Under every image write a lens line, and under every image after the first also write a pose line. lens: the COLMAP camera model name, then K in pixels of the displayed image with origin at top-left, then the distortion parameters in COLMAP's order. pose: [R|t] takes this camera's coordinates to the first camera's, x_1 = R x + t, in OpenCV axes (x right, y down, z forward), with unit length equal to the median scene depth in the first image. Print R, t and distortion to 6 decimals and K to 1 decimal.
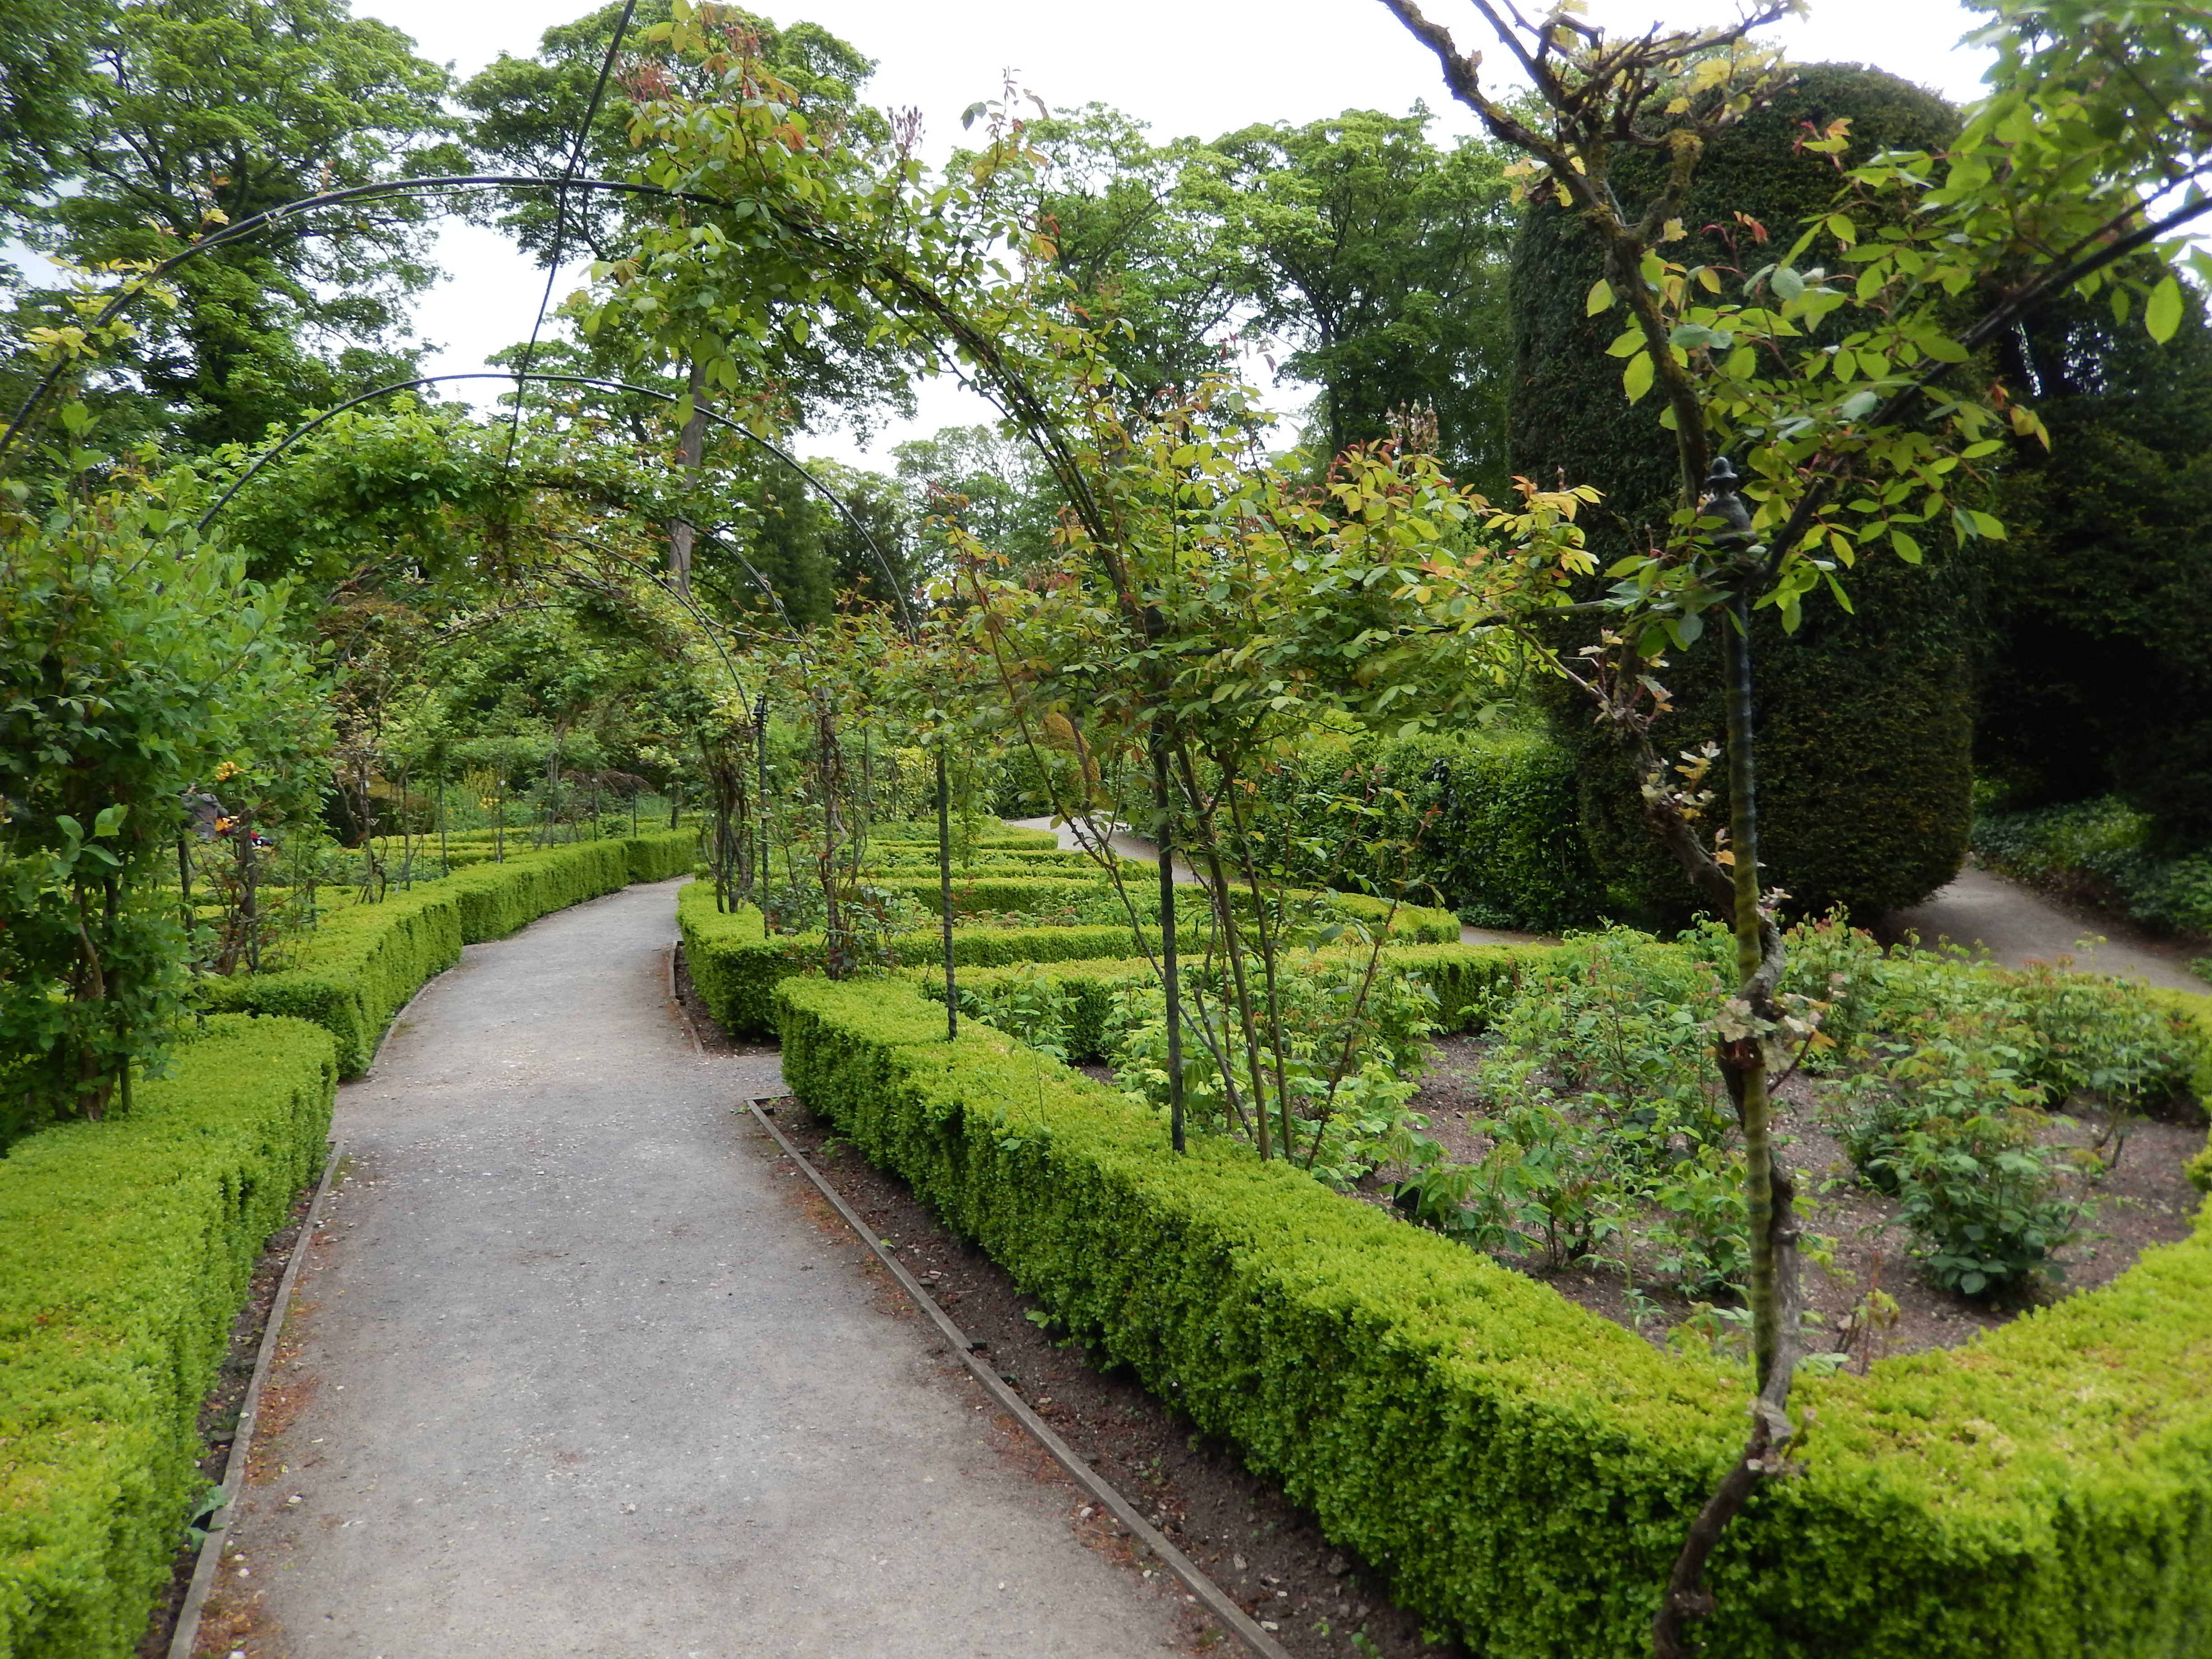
lens RADIAL K [[1651.3, 0, 1100.6], [0, 1651.3, 810.9], [0, 0, 1]] dist [-0.023212, -0.003145]
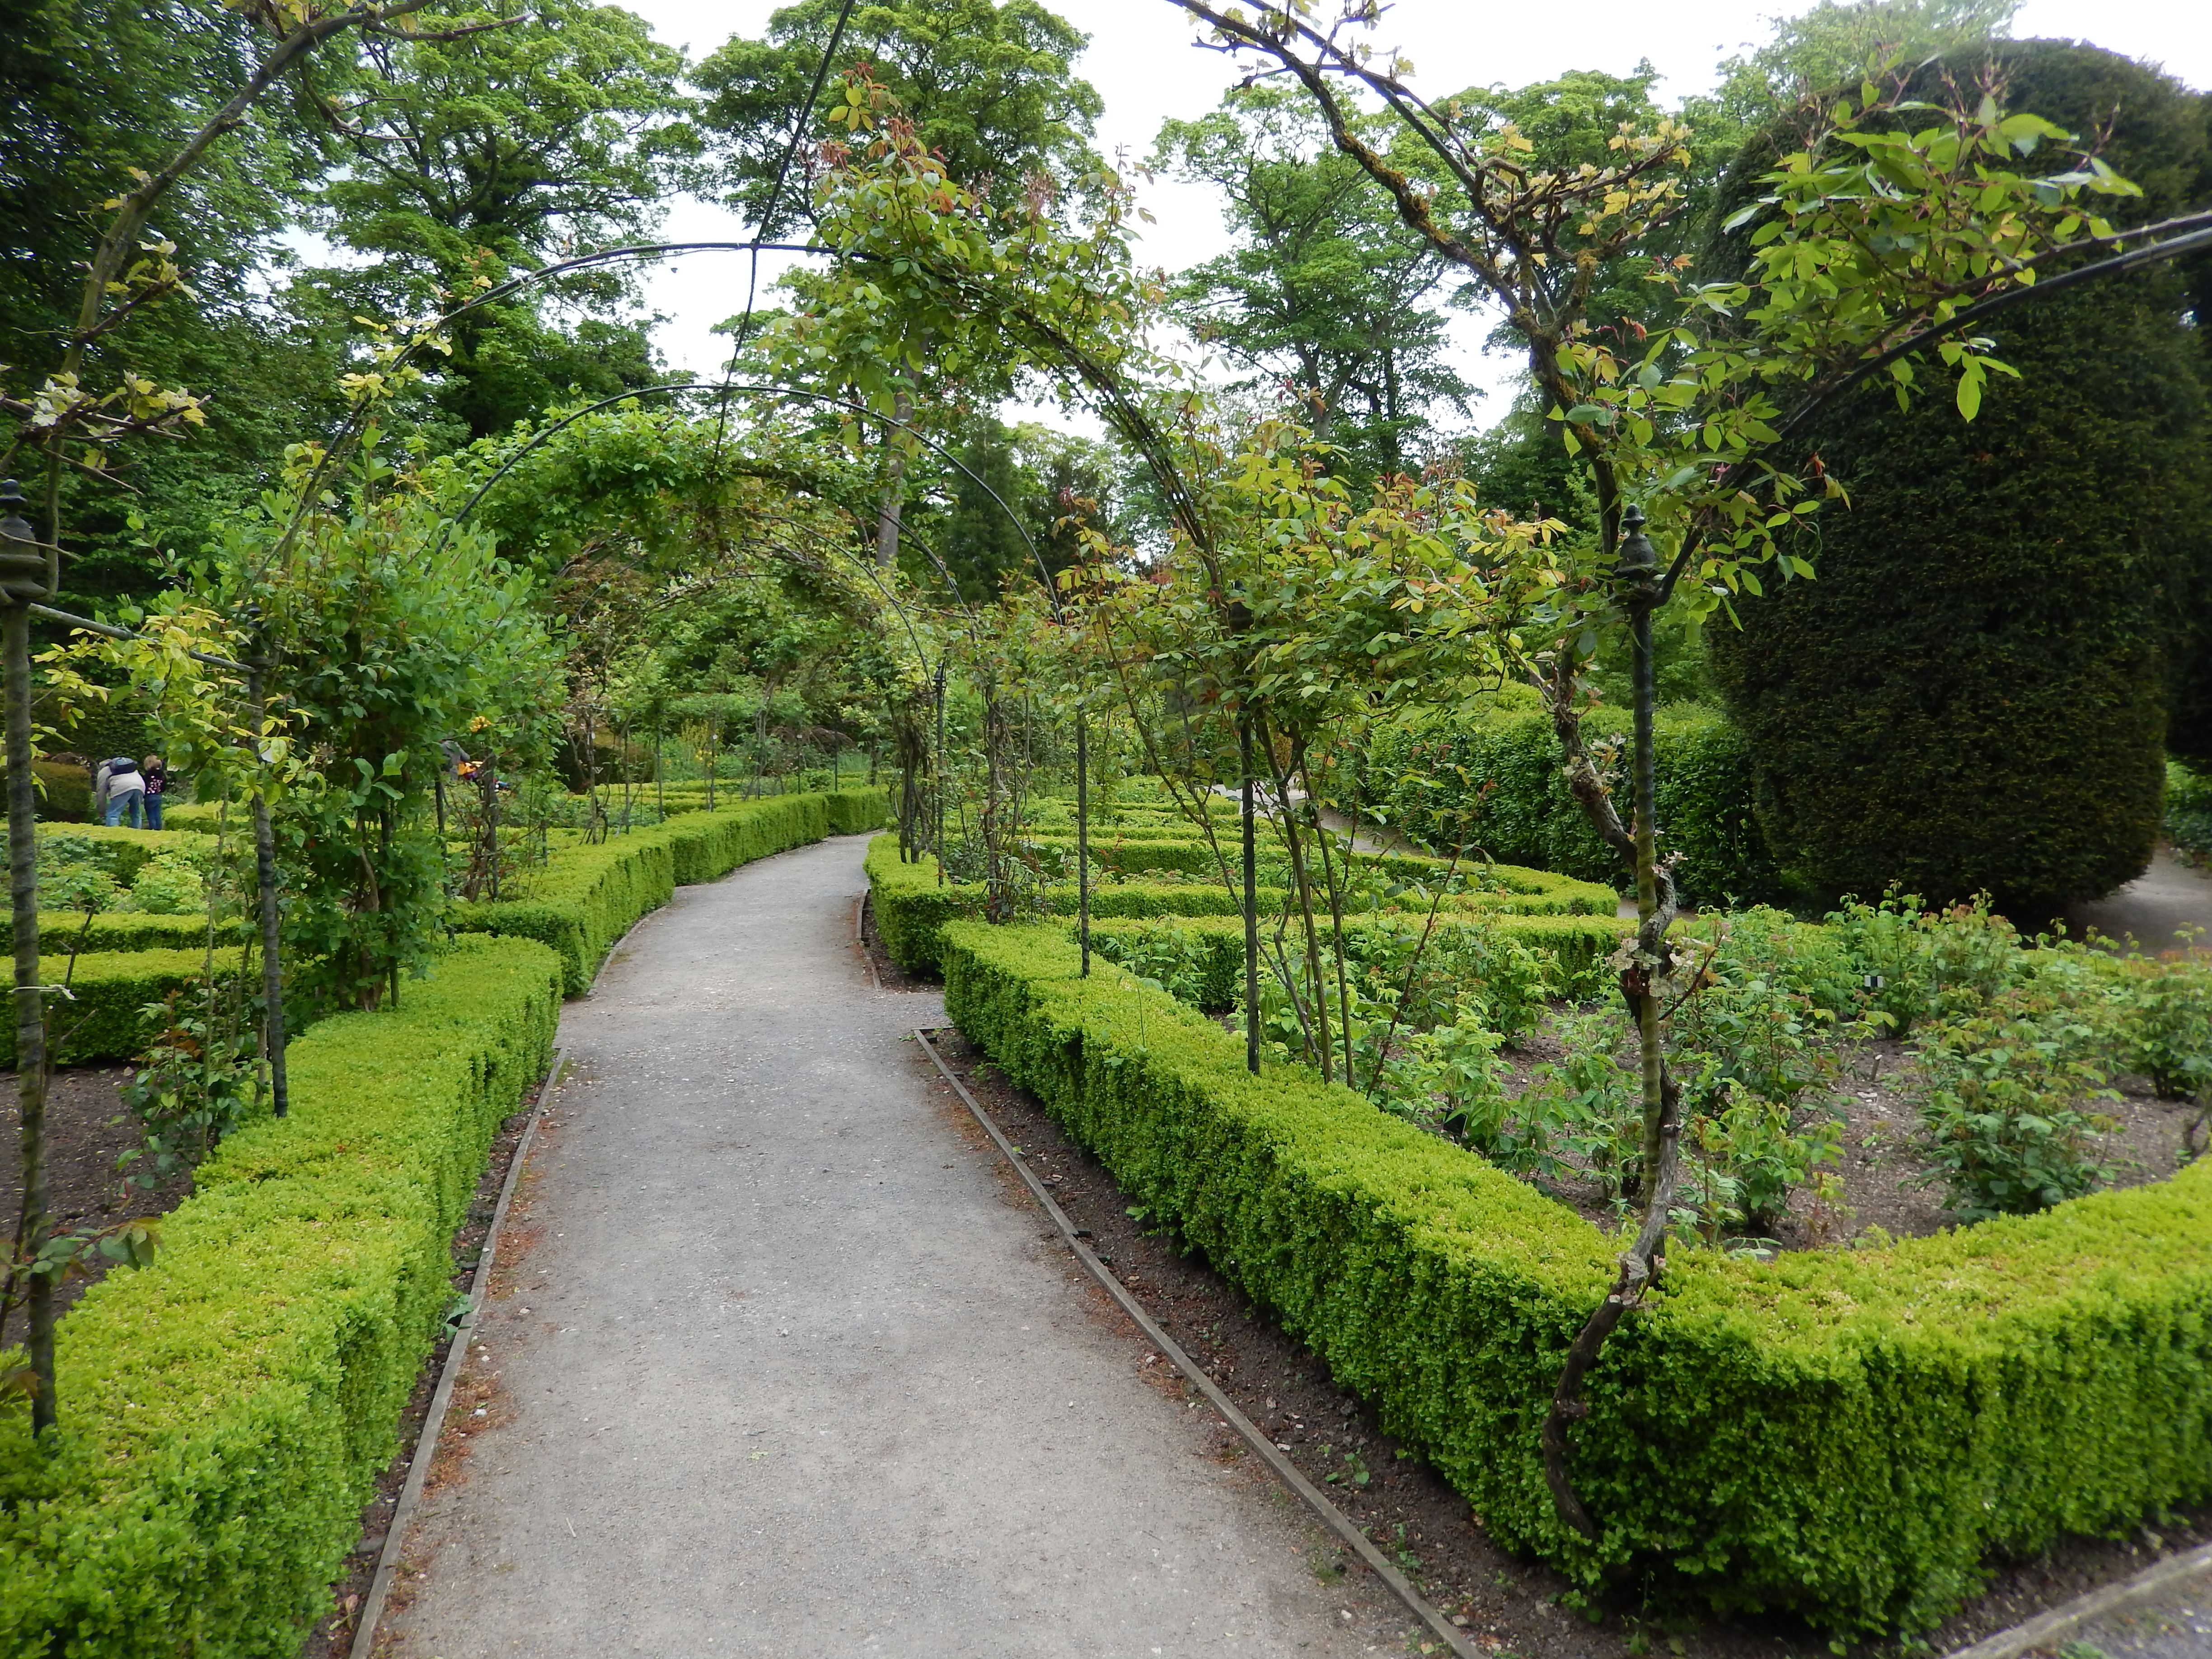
lens RADIAL K [[1648.8, 0, 1106.0], [0, 1648.8, 829.5], [0, 0, 1]] dist [-0.053681, 0.009190]
pose [[0.992743, 0.031396, -0.116080, 0.017314], [-0.027671, 0.999053, 0.033569, -0.000044], [0.117025, -0.030114, 0.992672, -0.037083]]
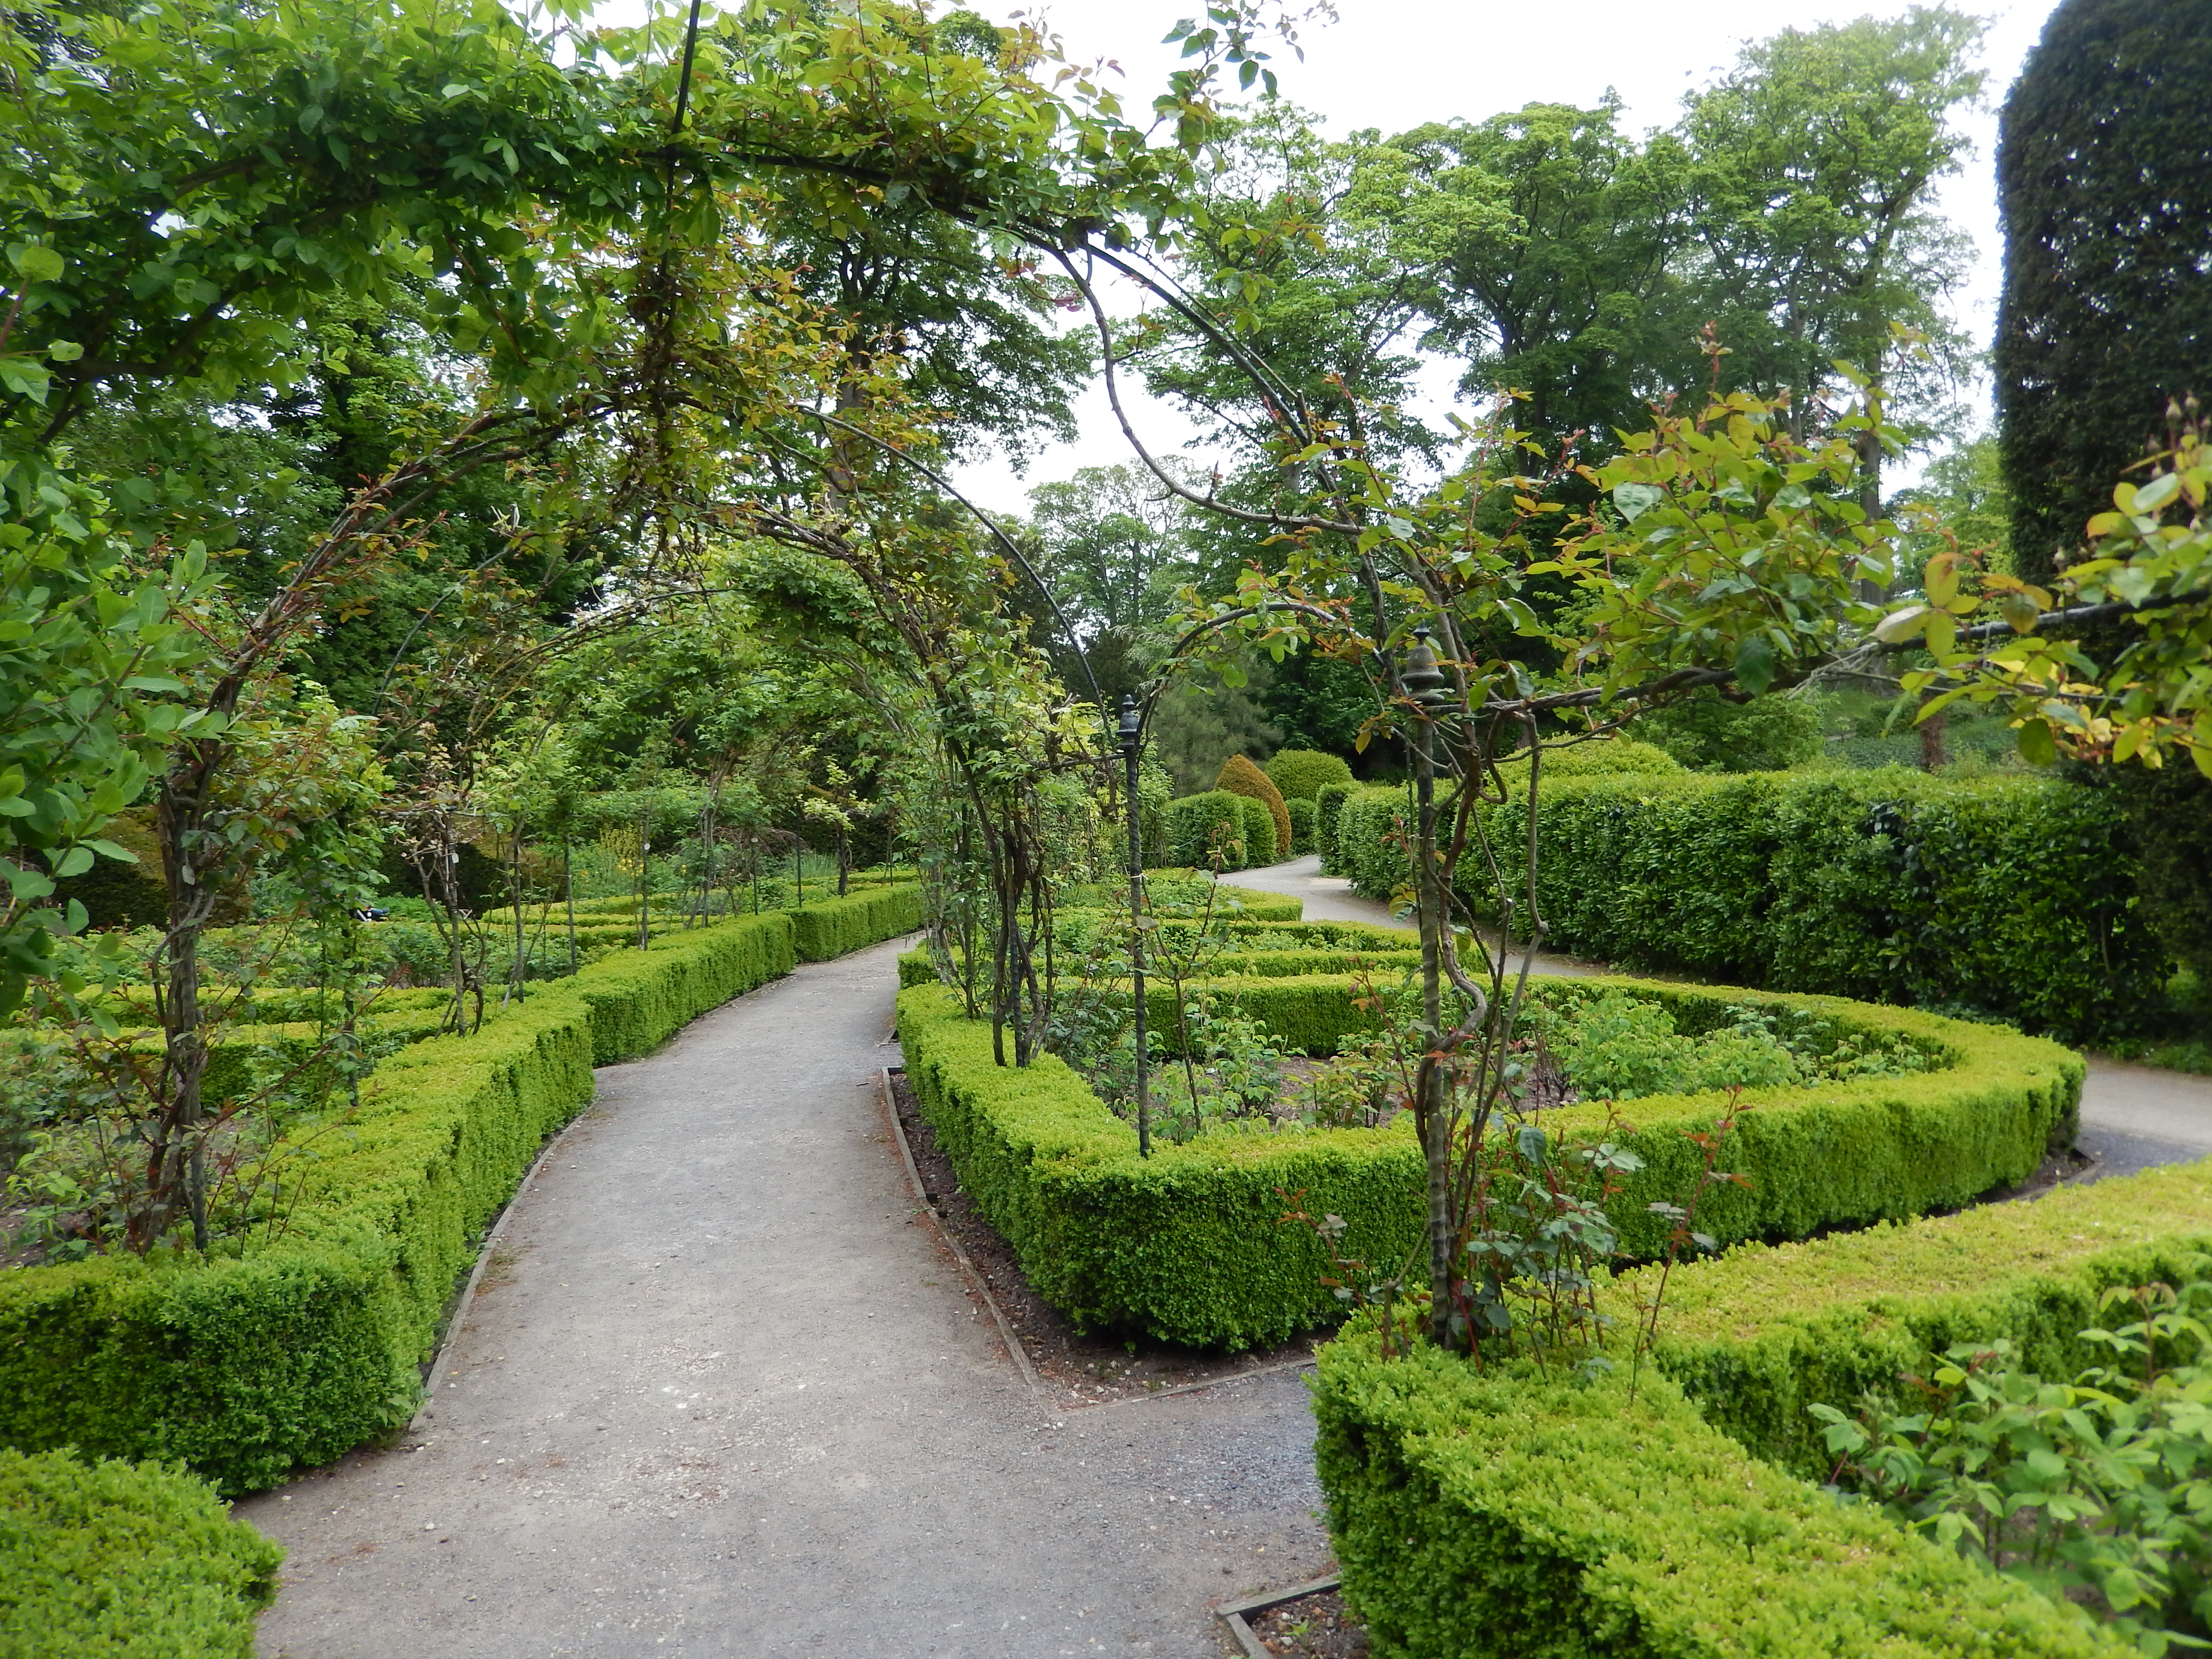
lens RADIAL K [[1681.6, 0, 1106.0], [0, 1681.6, 829.5], [0, 0, 1]] dist [-0.023147, -0.003828]
pose [[0.996966, -0.009472, -0.077264, -0.093532], [0.008066, 0.999797, -0.018488, -0.009662], [0.077423, 0.017809, 0.996839, 0.247353]]
